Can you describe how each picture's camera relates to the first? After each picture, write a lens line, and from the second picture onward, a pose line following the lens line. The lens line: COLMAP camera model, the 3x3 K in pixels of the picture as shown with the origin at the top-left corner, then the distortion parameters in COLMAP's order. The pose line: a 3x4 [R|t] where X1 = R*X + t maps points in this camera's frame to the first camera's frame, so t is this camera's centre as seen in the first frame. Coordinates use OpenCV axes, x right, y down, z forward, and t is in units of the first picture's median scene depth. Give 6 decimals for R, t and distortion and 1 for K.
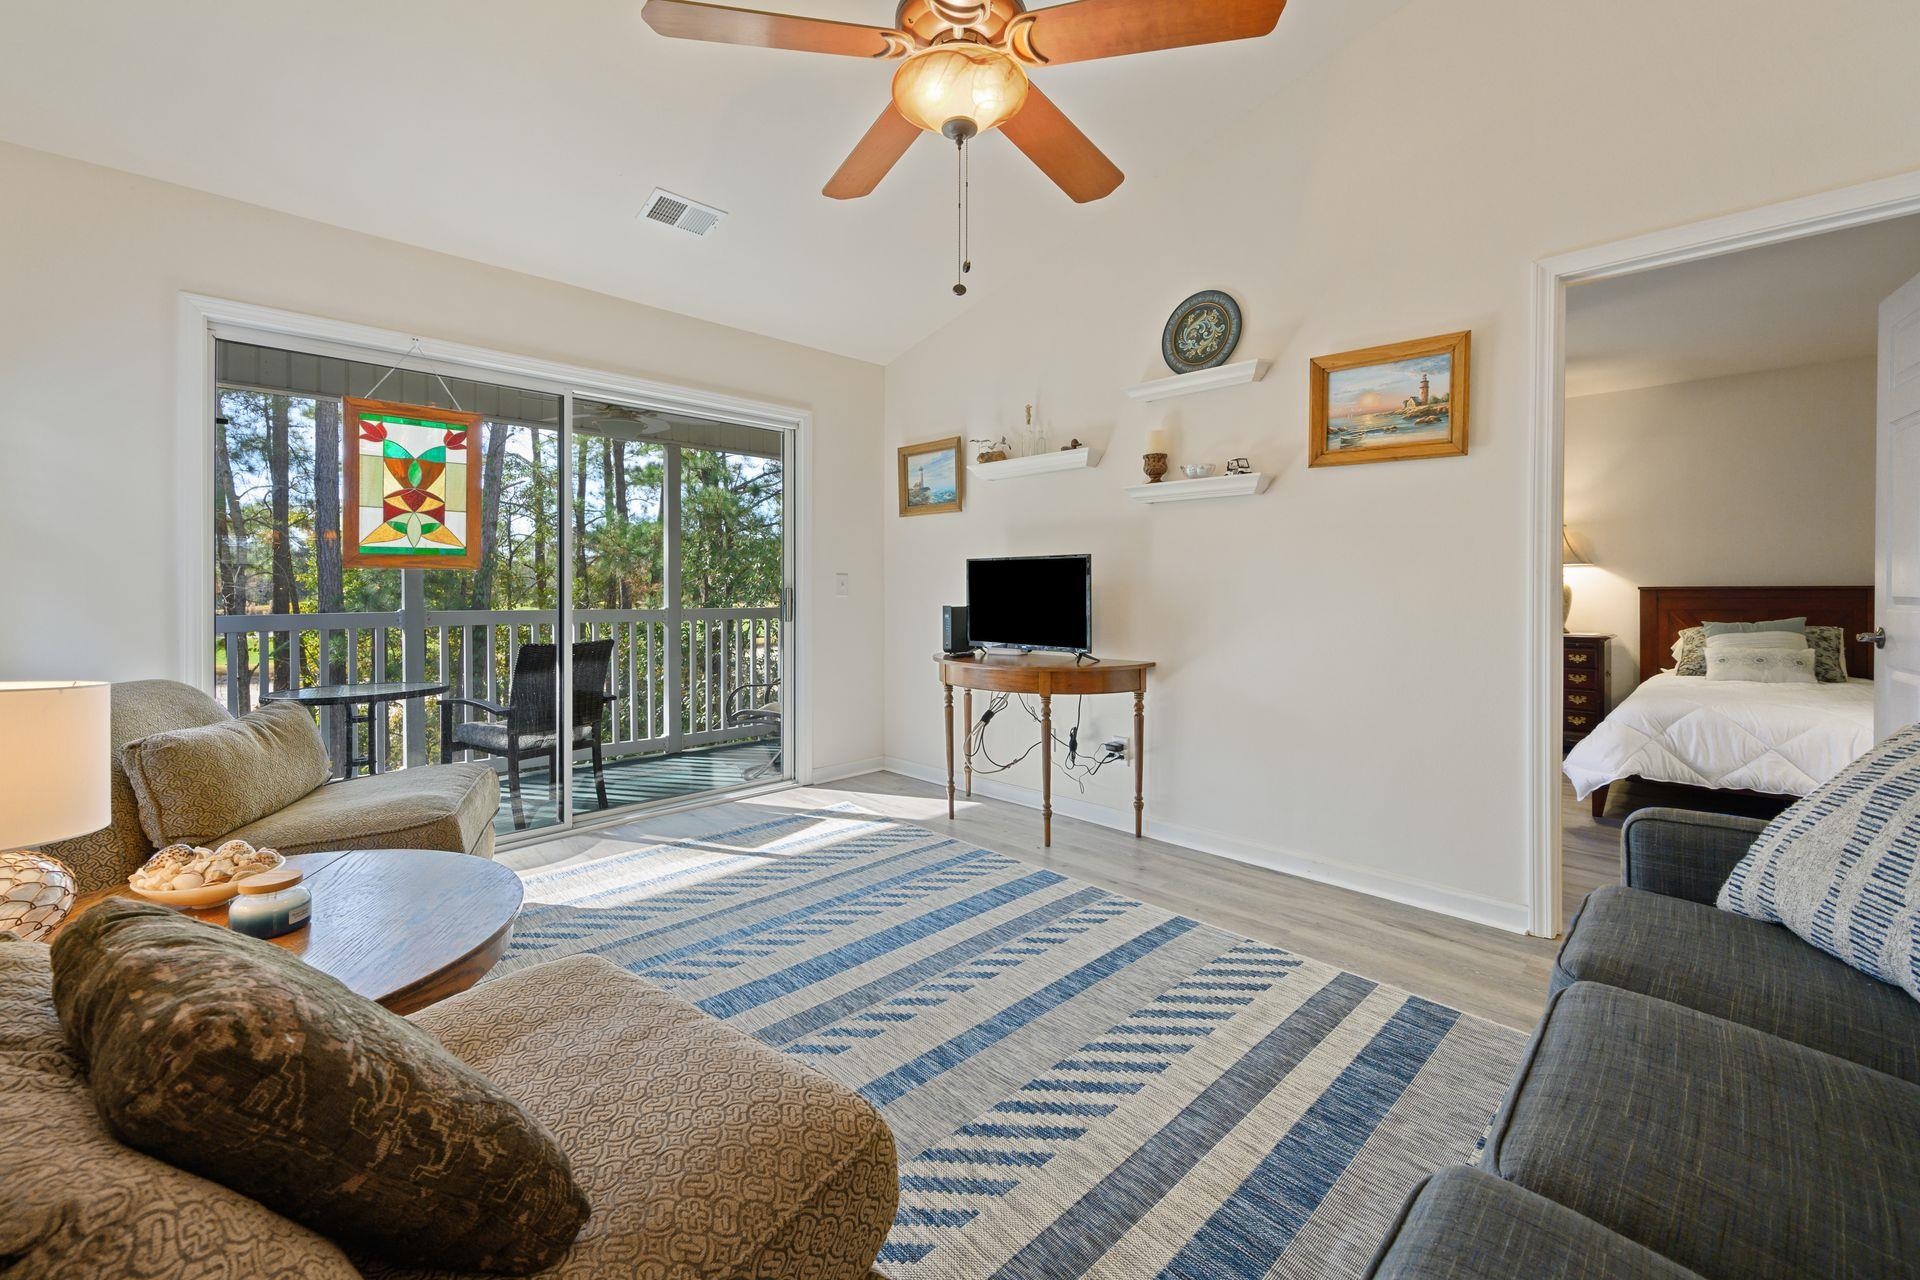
lens RADIAL K [[779.0, 0, 931.4], [0, 779.0, 587.2], [0, 0, 1]] dist [0.001449, 0.000667]
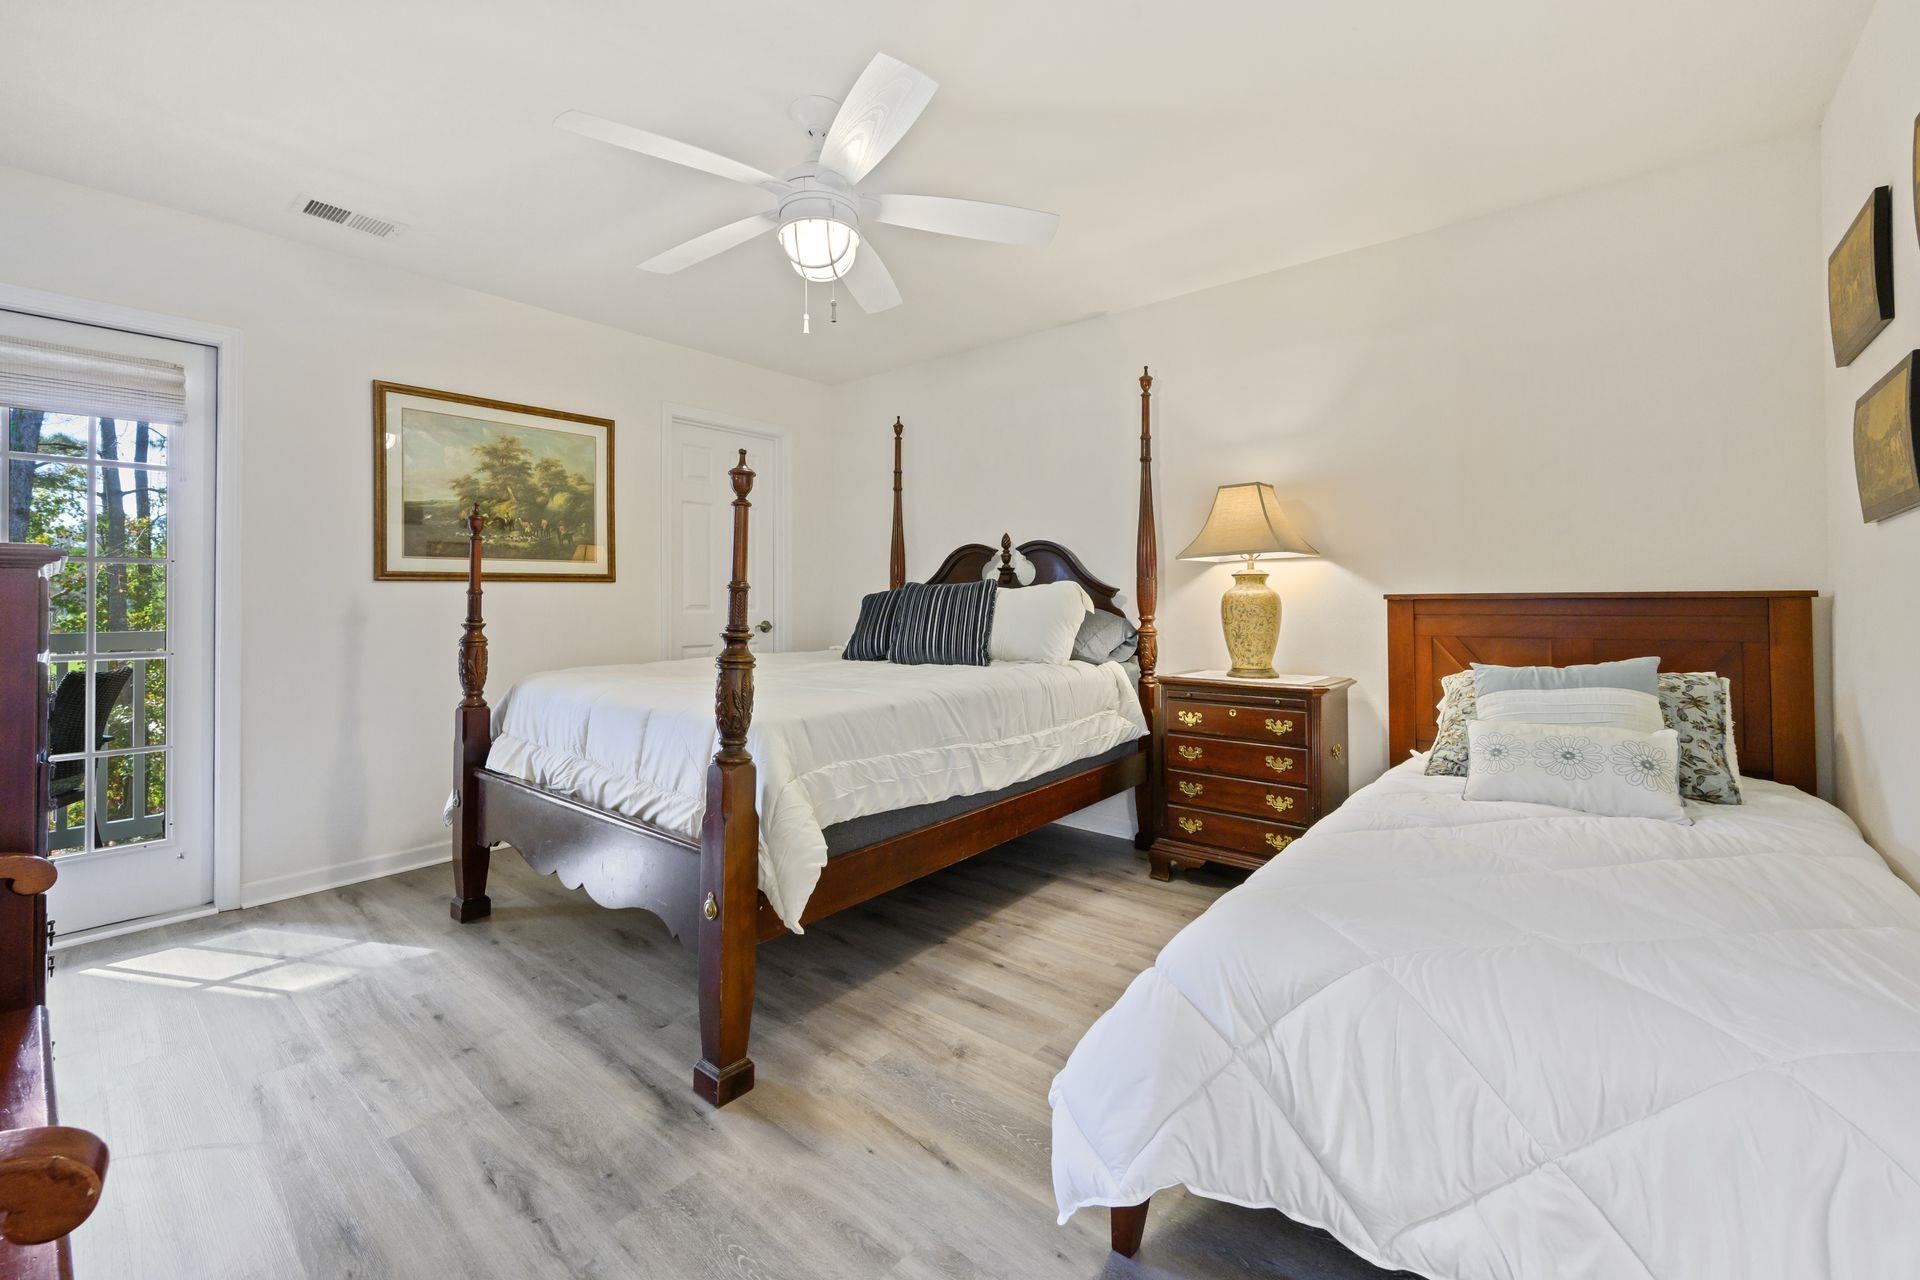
lens RADIAL K [[779.0, 0, 931.3], [0, 779.0, 578.7], [0, 0, 1]] dist [0.001449, 0.000667]
pose [[0.996213, 0.002226, 0.086918, 0.632041], [-0.000439, 0.999788, -0.020572, 0.000074], [-0.086945, 0.020456, 0.996003, 0.560106]]
